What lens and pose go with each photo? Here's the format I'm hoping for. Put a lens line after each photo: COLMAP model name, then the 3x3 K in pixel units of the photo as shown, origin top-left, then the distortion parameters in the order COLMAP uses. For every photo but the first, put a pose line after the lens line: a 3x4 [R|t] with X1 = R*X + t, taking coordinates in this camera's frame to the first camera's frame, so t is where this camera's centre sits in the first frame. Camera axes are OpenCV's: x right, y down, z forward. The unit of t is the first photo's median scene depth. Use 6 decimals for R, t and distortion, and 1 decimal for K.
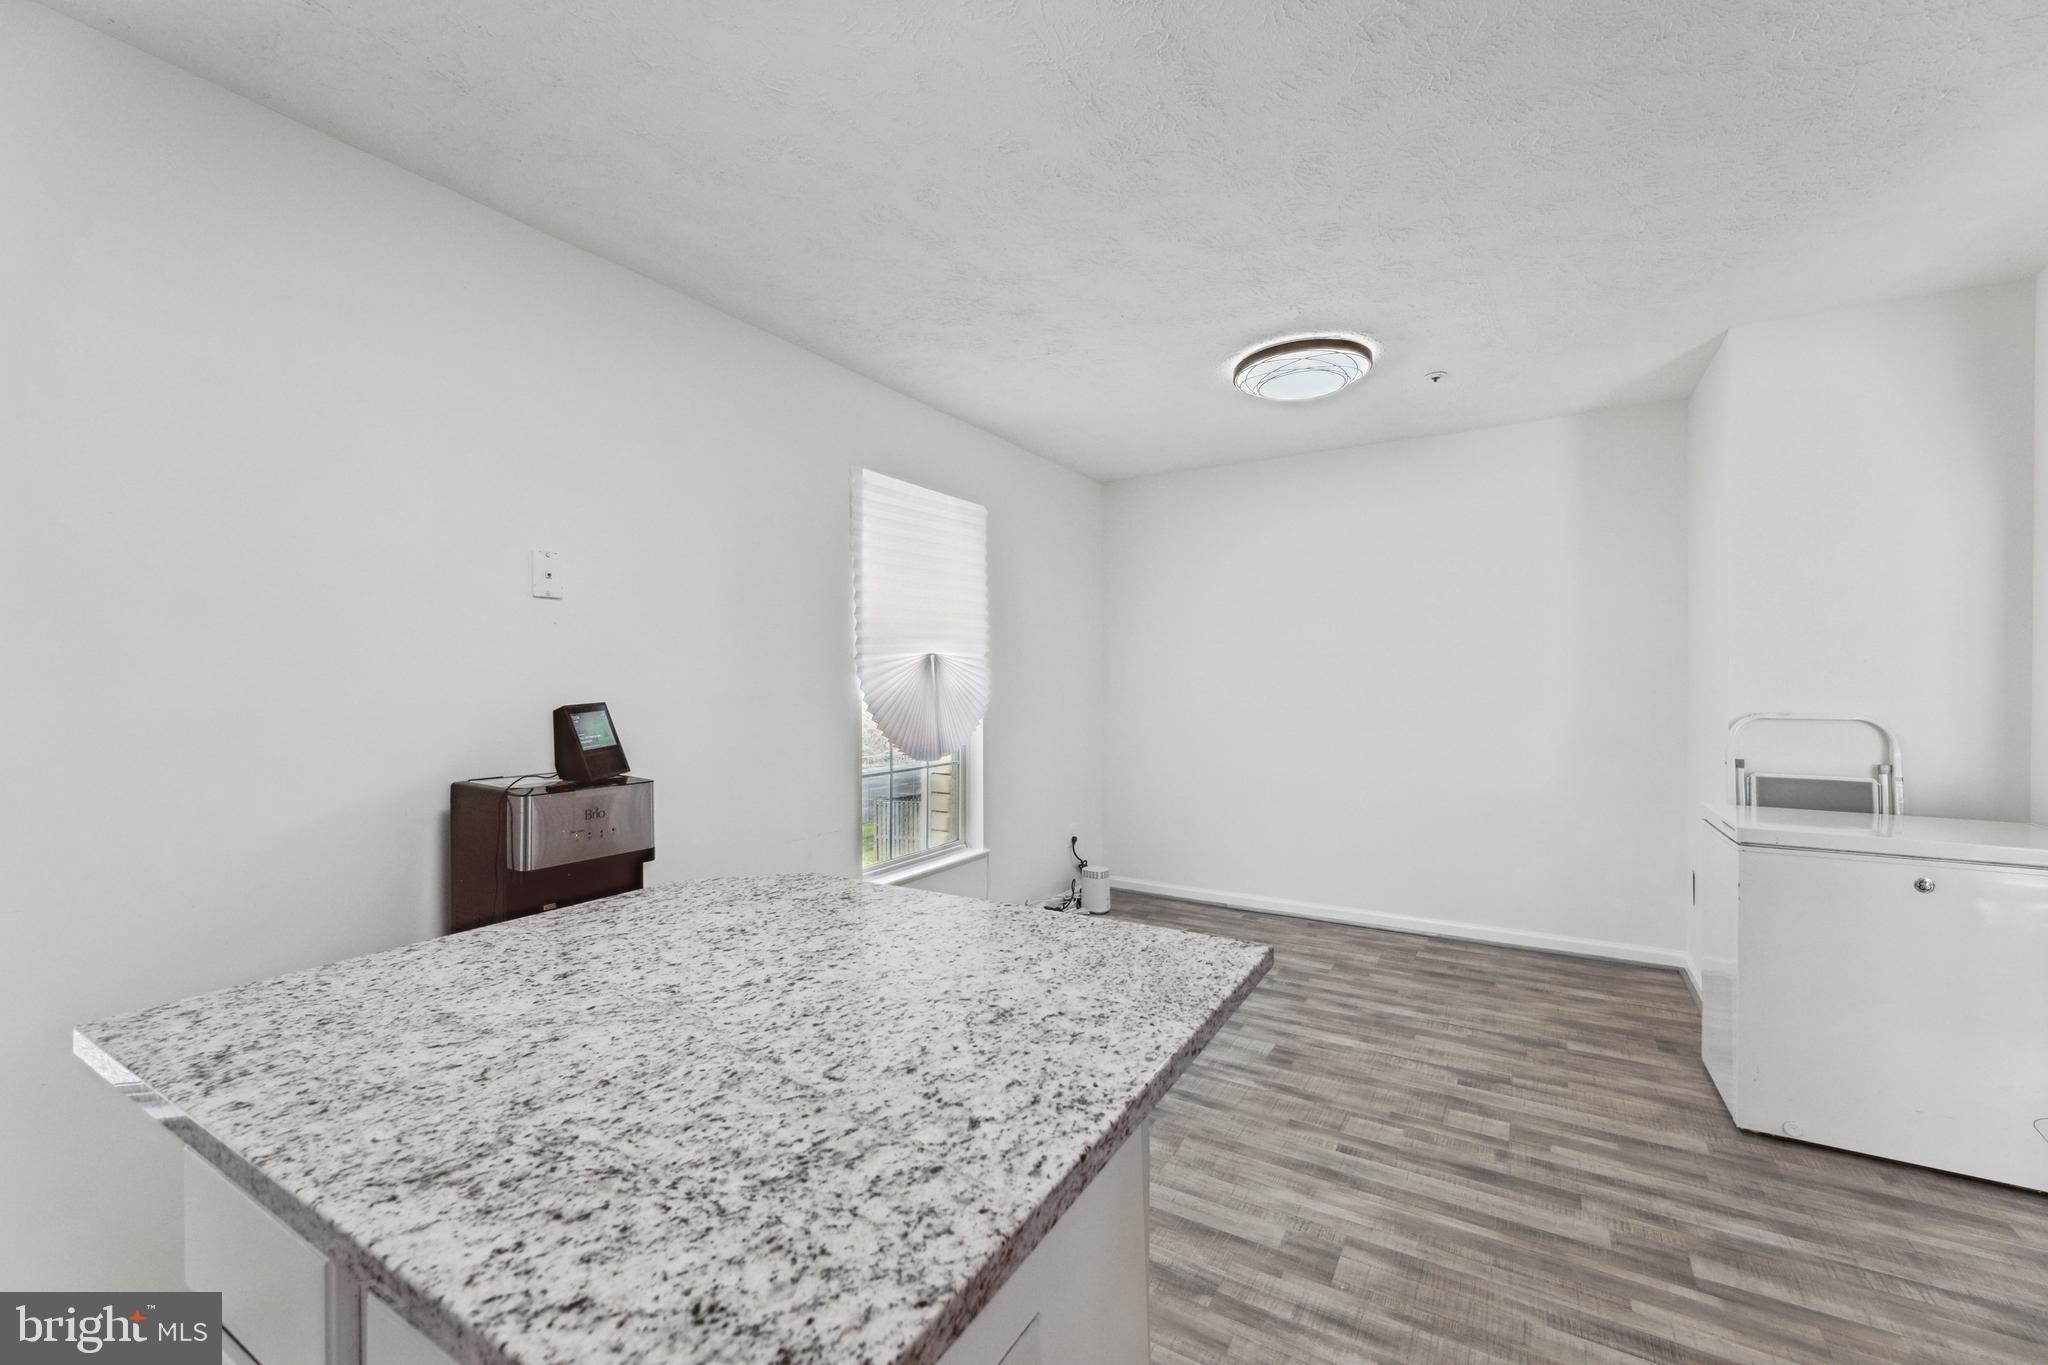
lens RADIAL K [[854.4, 0, 986.6], [0, 854.4, 676.2], [0, 0, 1]] dist [0.002102, -0.000155]
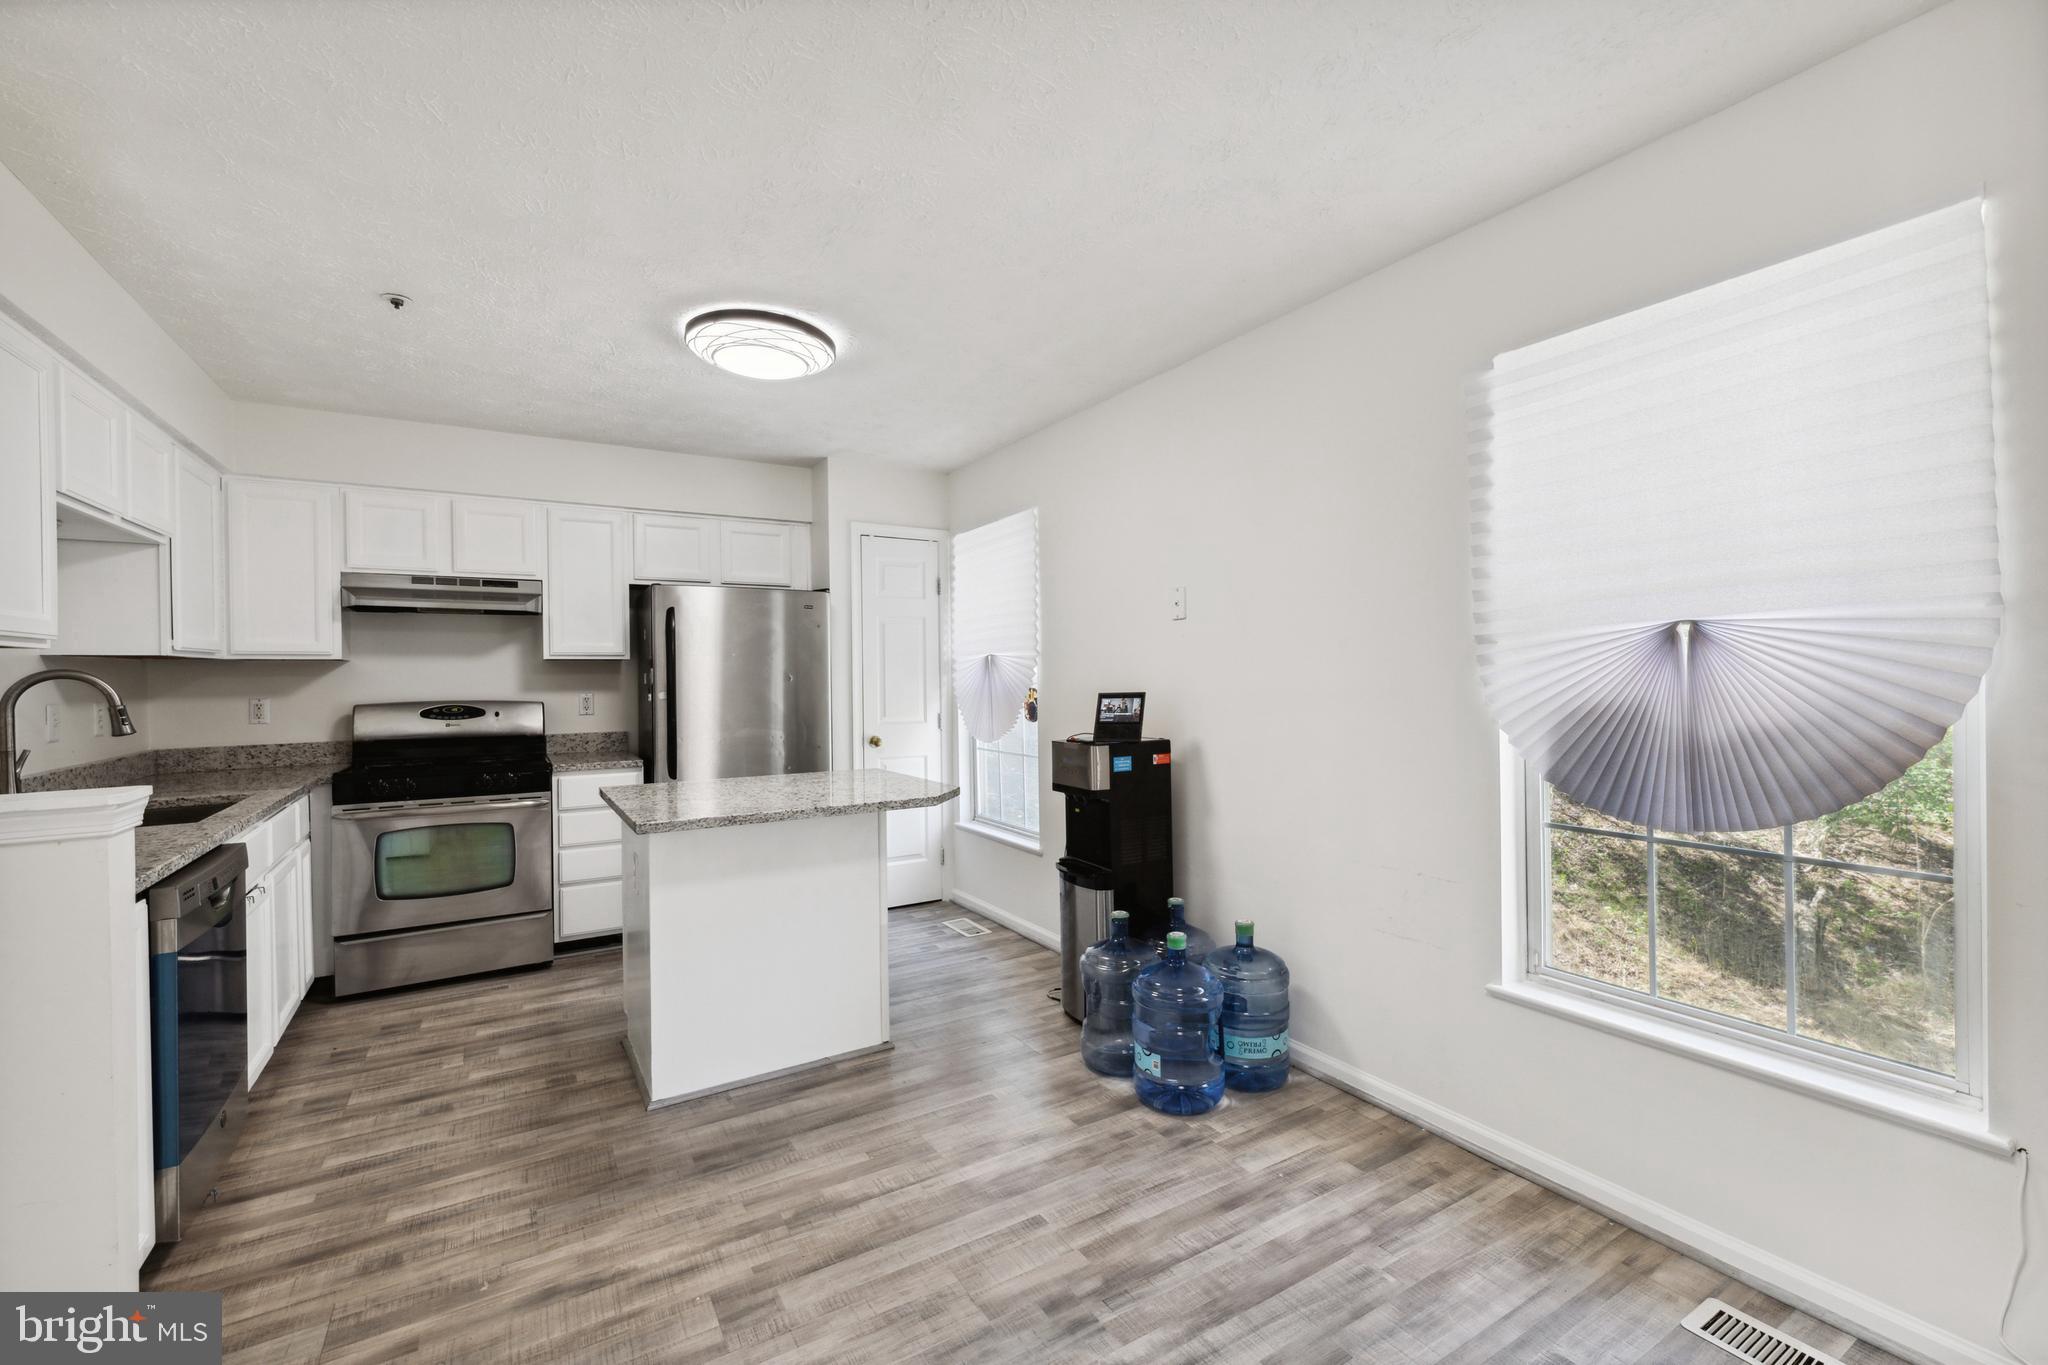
lens RADIAL K [[854.4, 0, 1042.7], [0, 854.4, 687.1], [0, 0, 1]] dist [0.002102, -0.000155]
pose [[-0.422556, 0.019448, -0.906128, 1.096727], [0.013285, 0.999795, 0.015263, -0.001810], [0.906239, -0.005589, -0.422728, 1.730905]]
